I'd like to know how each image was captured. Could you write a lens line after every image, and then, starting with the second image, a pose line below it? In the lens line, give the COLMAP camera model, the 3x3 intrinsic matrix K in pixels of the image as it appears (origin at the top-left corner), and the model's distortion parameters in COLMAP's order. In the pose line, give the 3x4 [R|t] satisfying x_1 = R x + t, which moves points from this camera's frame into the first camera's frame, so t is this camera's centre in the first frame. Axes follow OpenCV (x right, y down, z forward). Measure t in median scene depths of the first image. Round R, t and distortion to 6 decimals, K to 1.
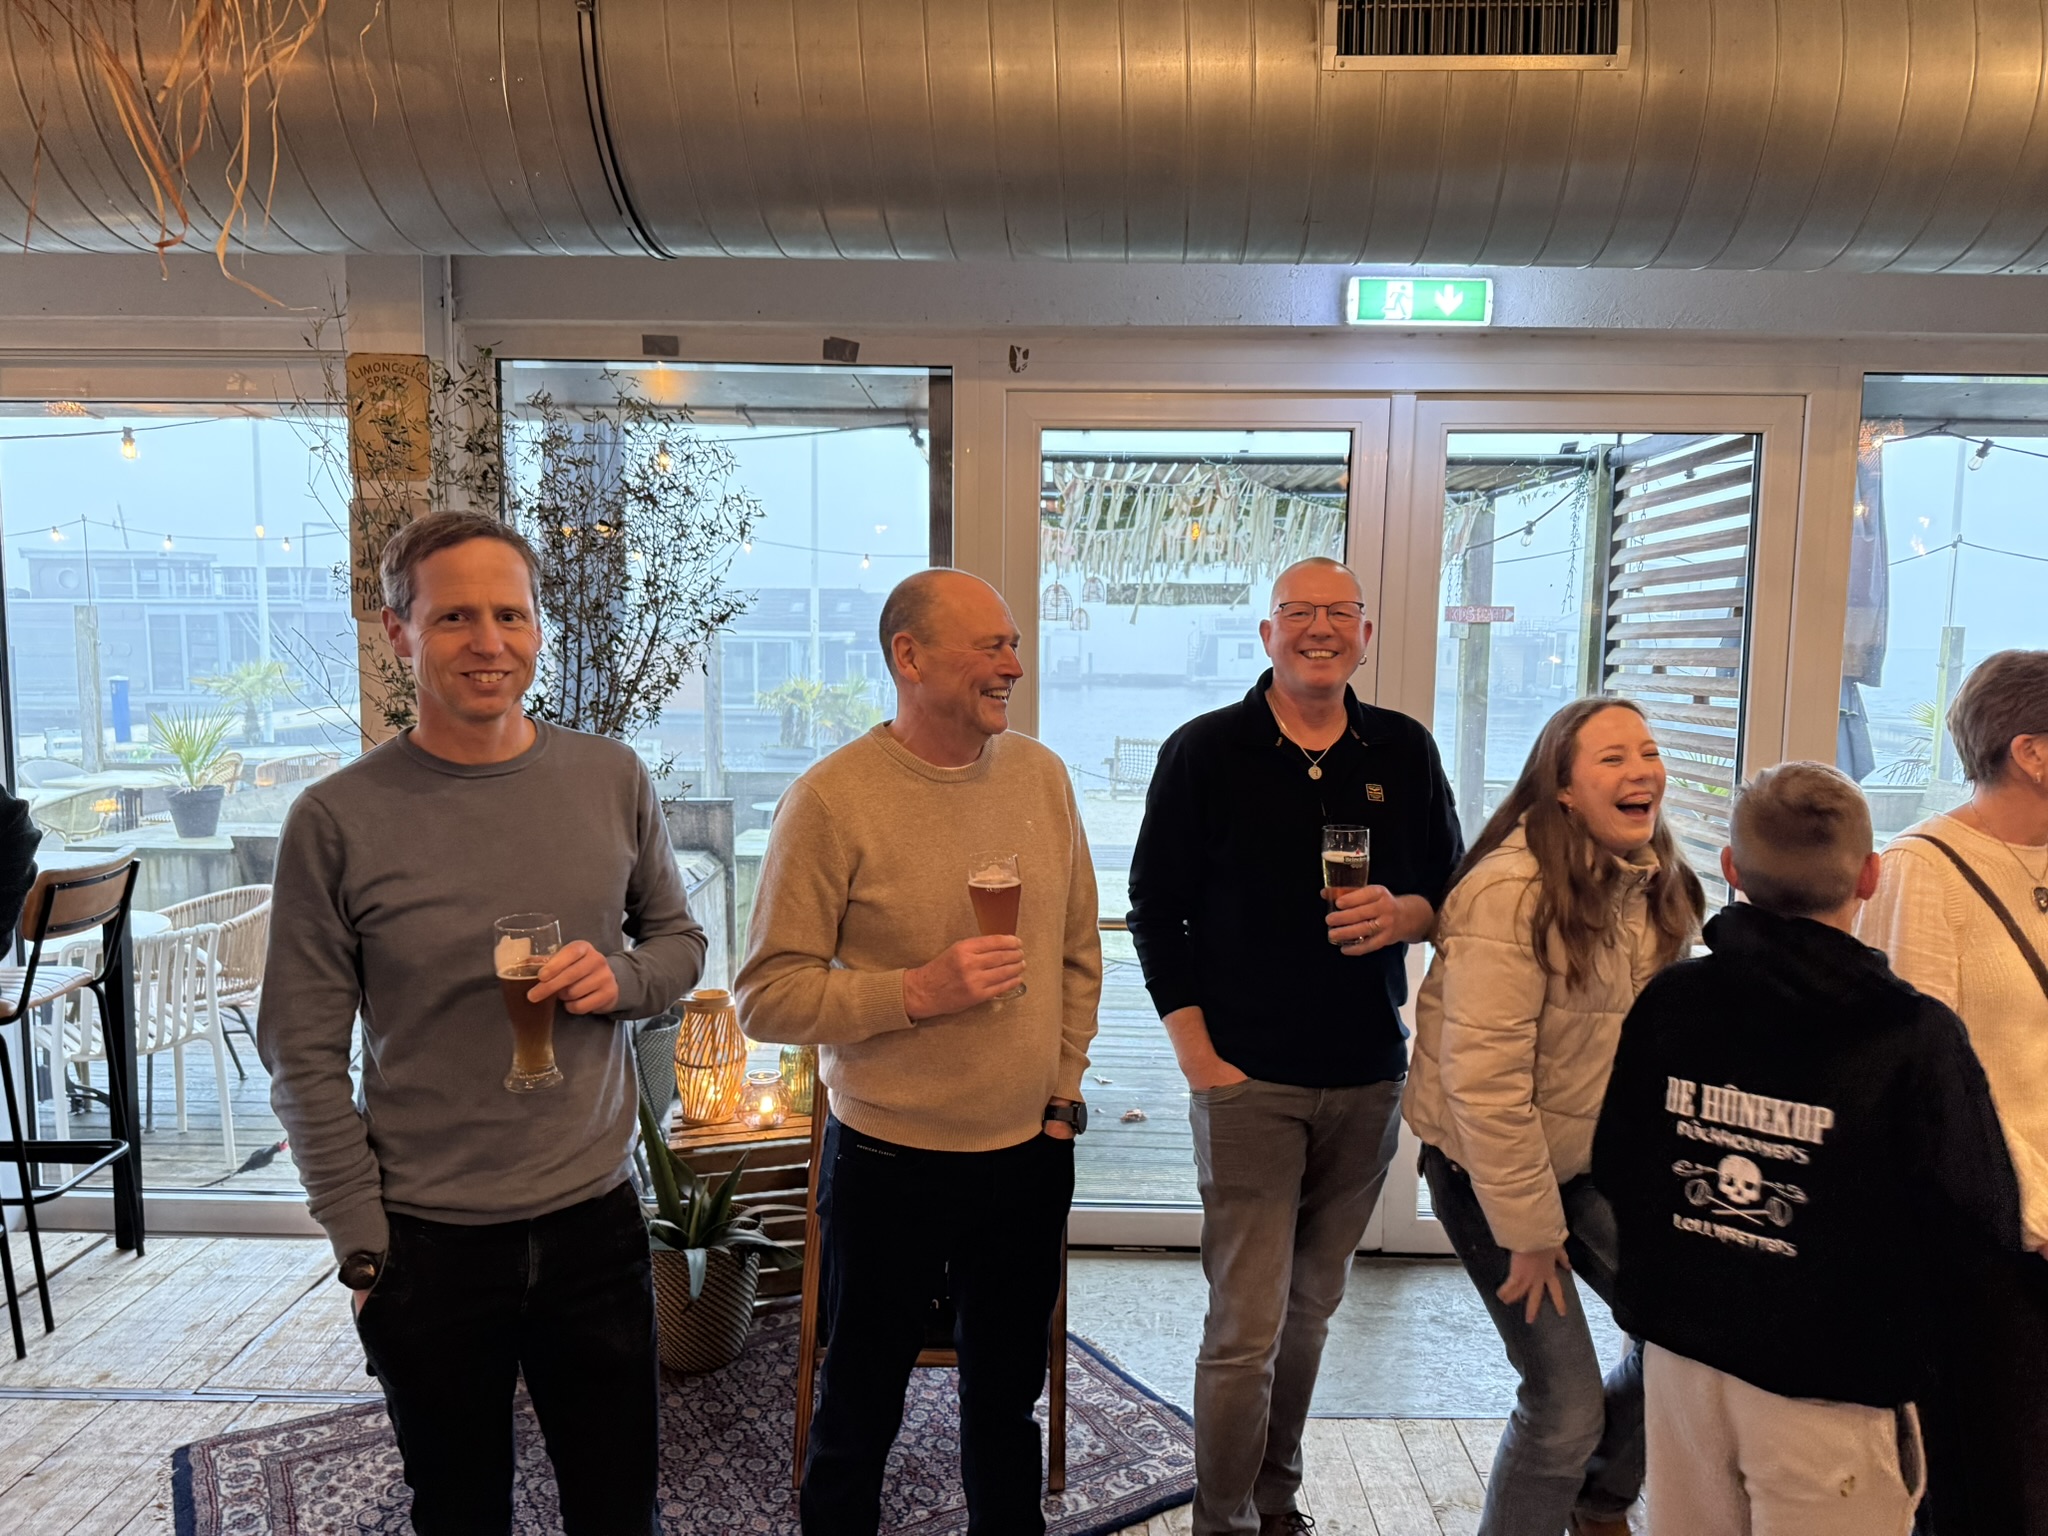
lens RADIAL K [[1456.3, 0, 1015.4], [0, 1456.3, 772.6], [0, 0, 1]] dist [0.087226, -0.100569]
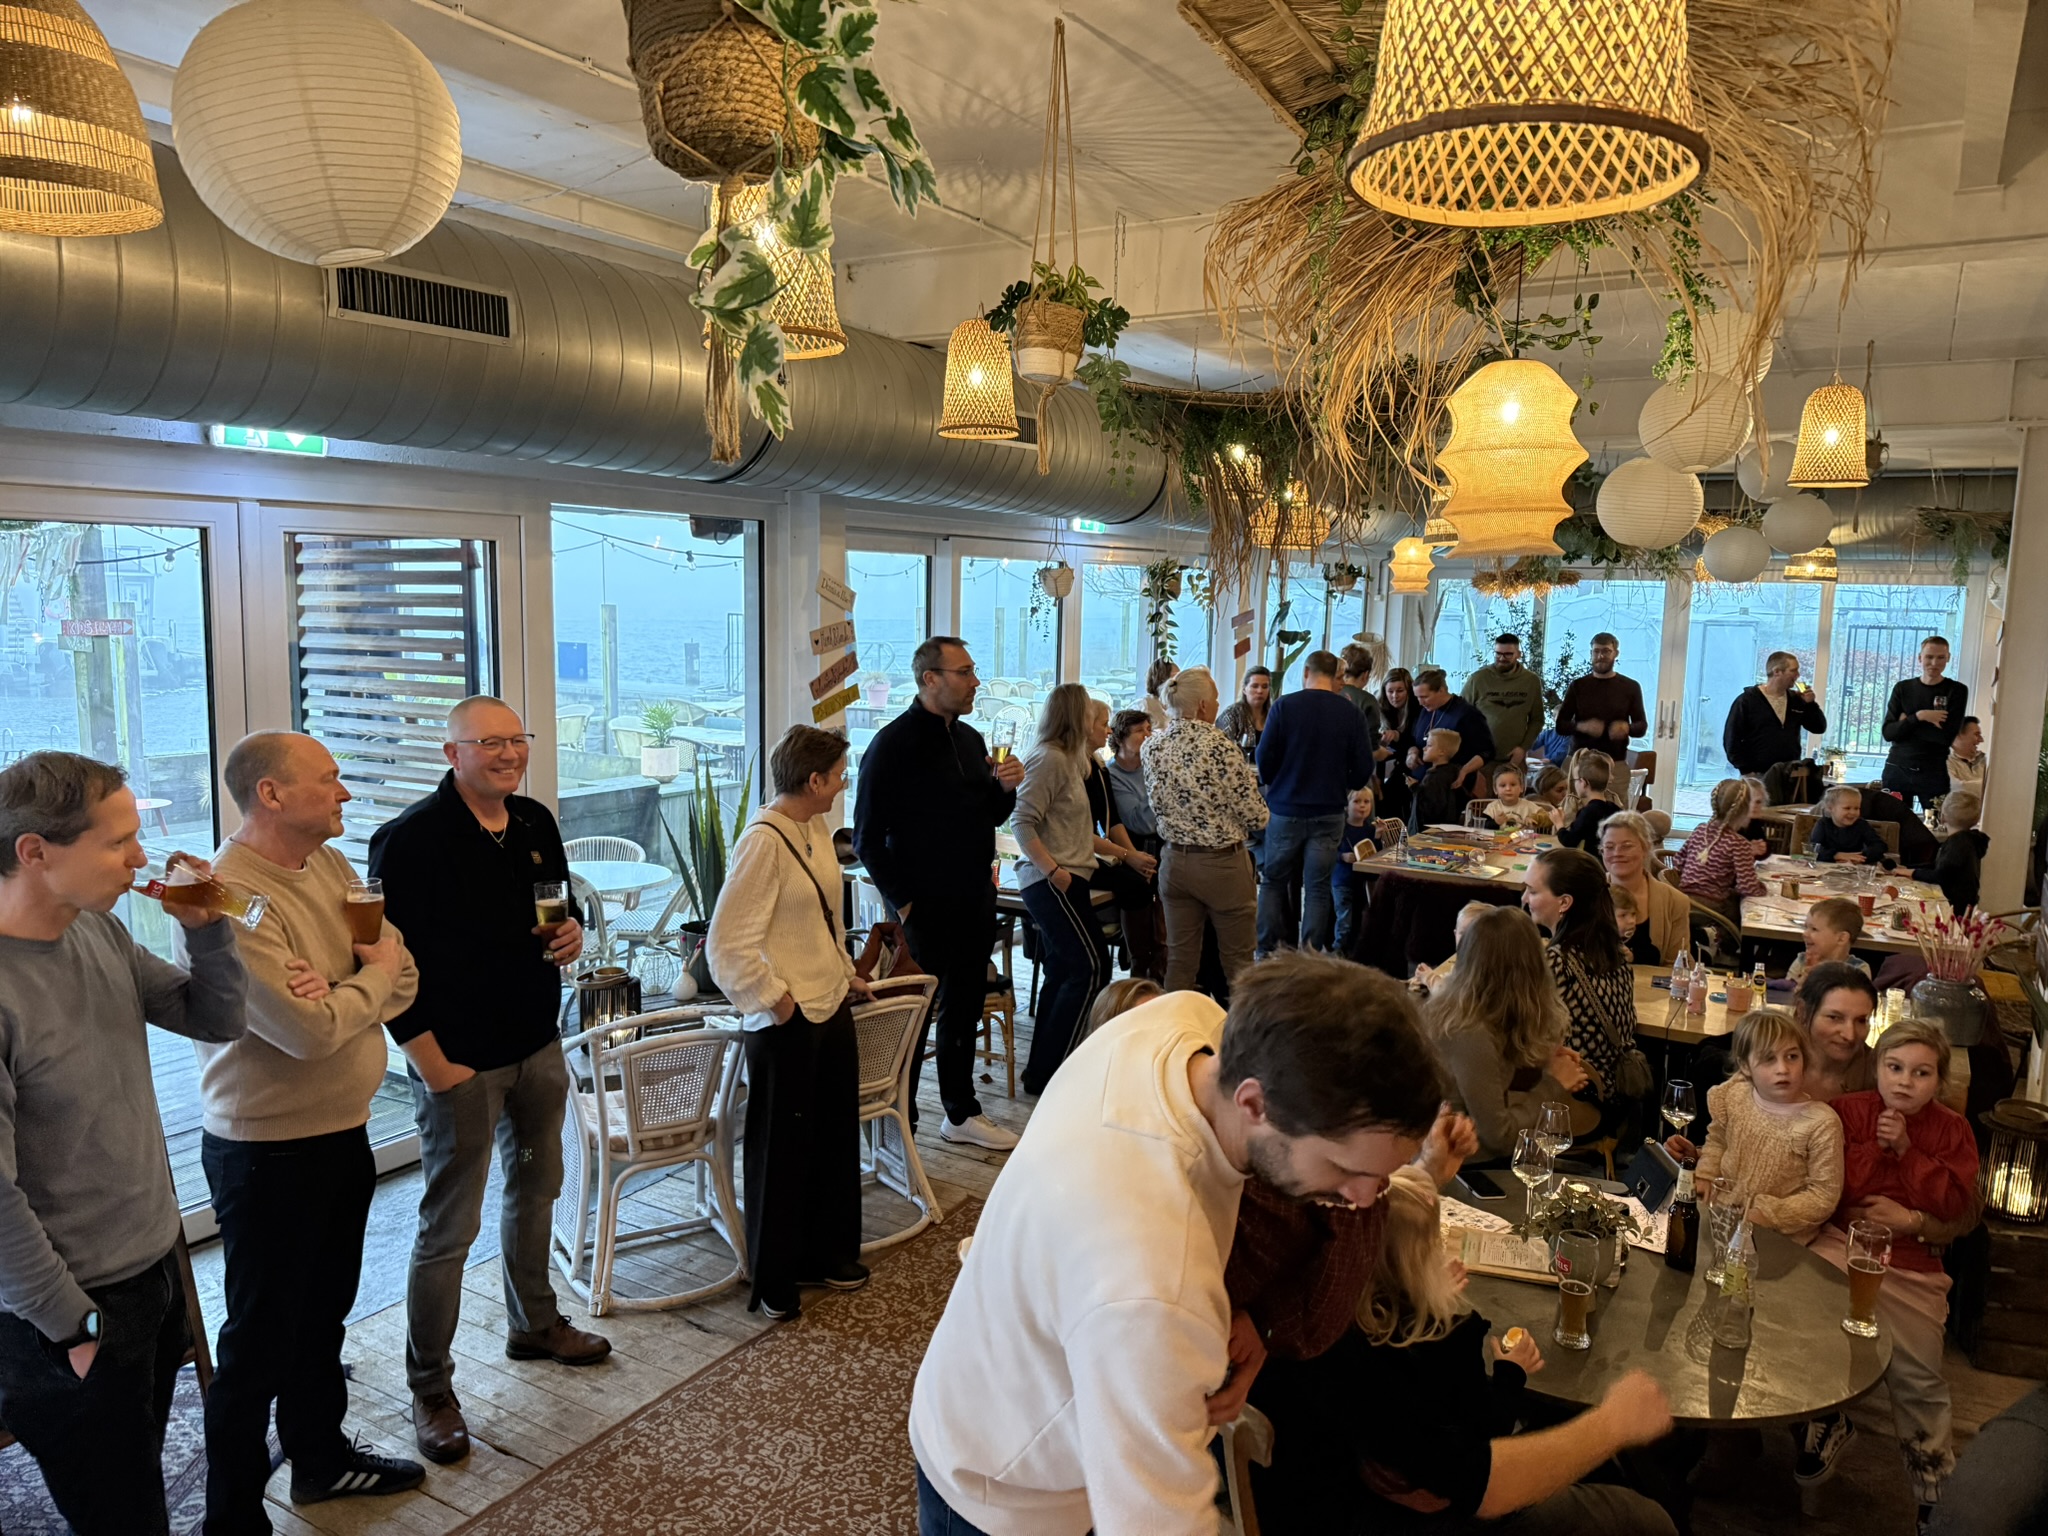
lens RADIAL K [[1456.3, 0, 1015.4], [0, 1456.3, 772.6], [0, 0, 1]] dist [0.087226, -0.100569]
pose [[0.484722, -0.092666, 0.869745, -0.579143], [0.042856, 0.995694, 0.082201, -0.116421], [-0.873618, -0.002571, 0.486606, -0.181126]]
